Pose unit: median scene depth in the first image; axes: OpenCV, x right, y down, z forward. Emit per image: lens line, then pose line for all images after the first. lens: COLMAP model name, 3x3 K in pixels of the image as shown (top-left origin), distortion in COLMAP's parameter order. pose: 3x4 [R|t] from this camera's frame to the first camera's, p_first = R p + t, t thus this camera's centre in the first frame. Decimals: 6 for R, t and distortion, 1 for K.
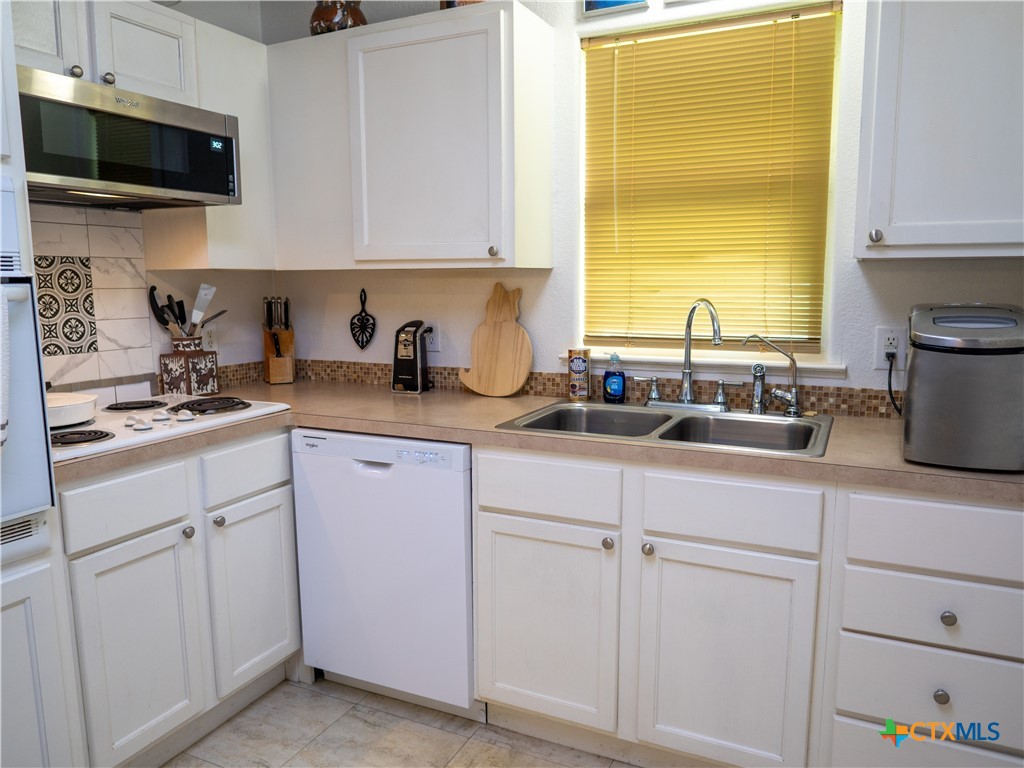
lens RADIAL K [[738.3, 0, 512.0], [0, 738.3, 384.0], [0, 0, 1]] dist [-0.021352, -0.000115]
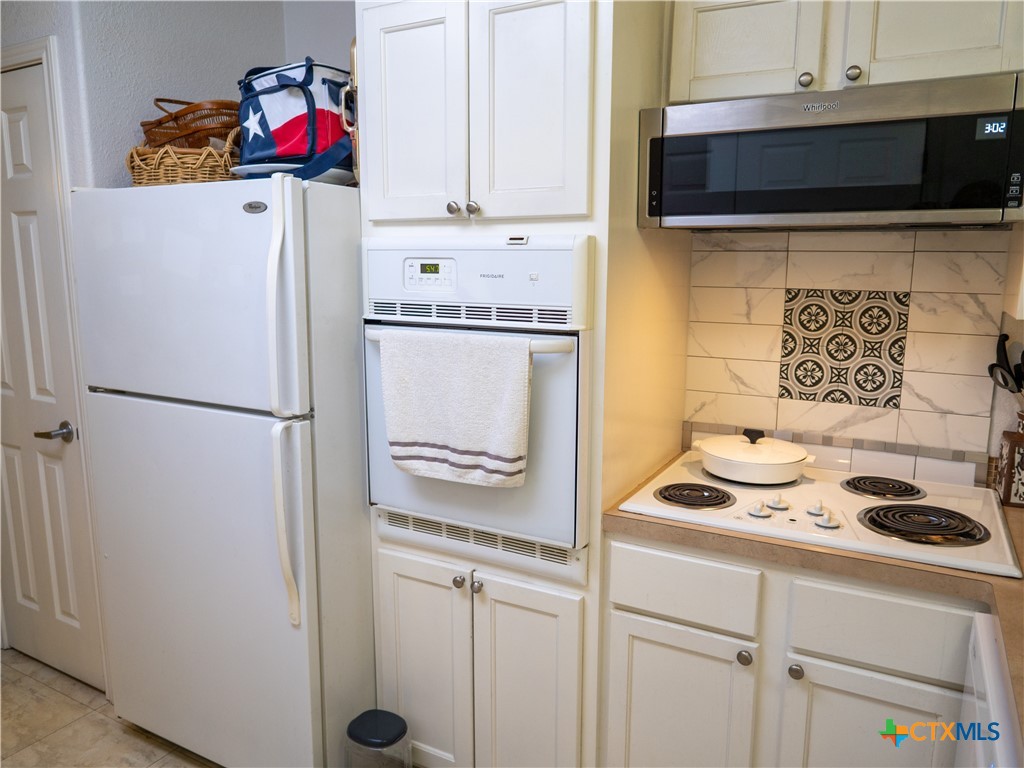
lens RADIAL K [[738.3, 0, 512.0], [0, 738.3, 384.0], [0, 0, 1]] dist [-0.021352, -0.000115]
pose [[-0.050393, 0.177569, -0.982817, 0.249133], [-0.140782, 0.972979, 0.183010, -0.162643], [0.988757, 0.147586, -0.024032, 0.612549]]
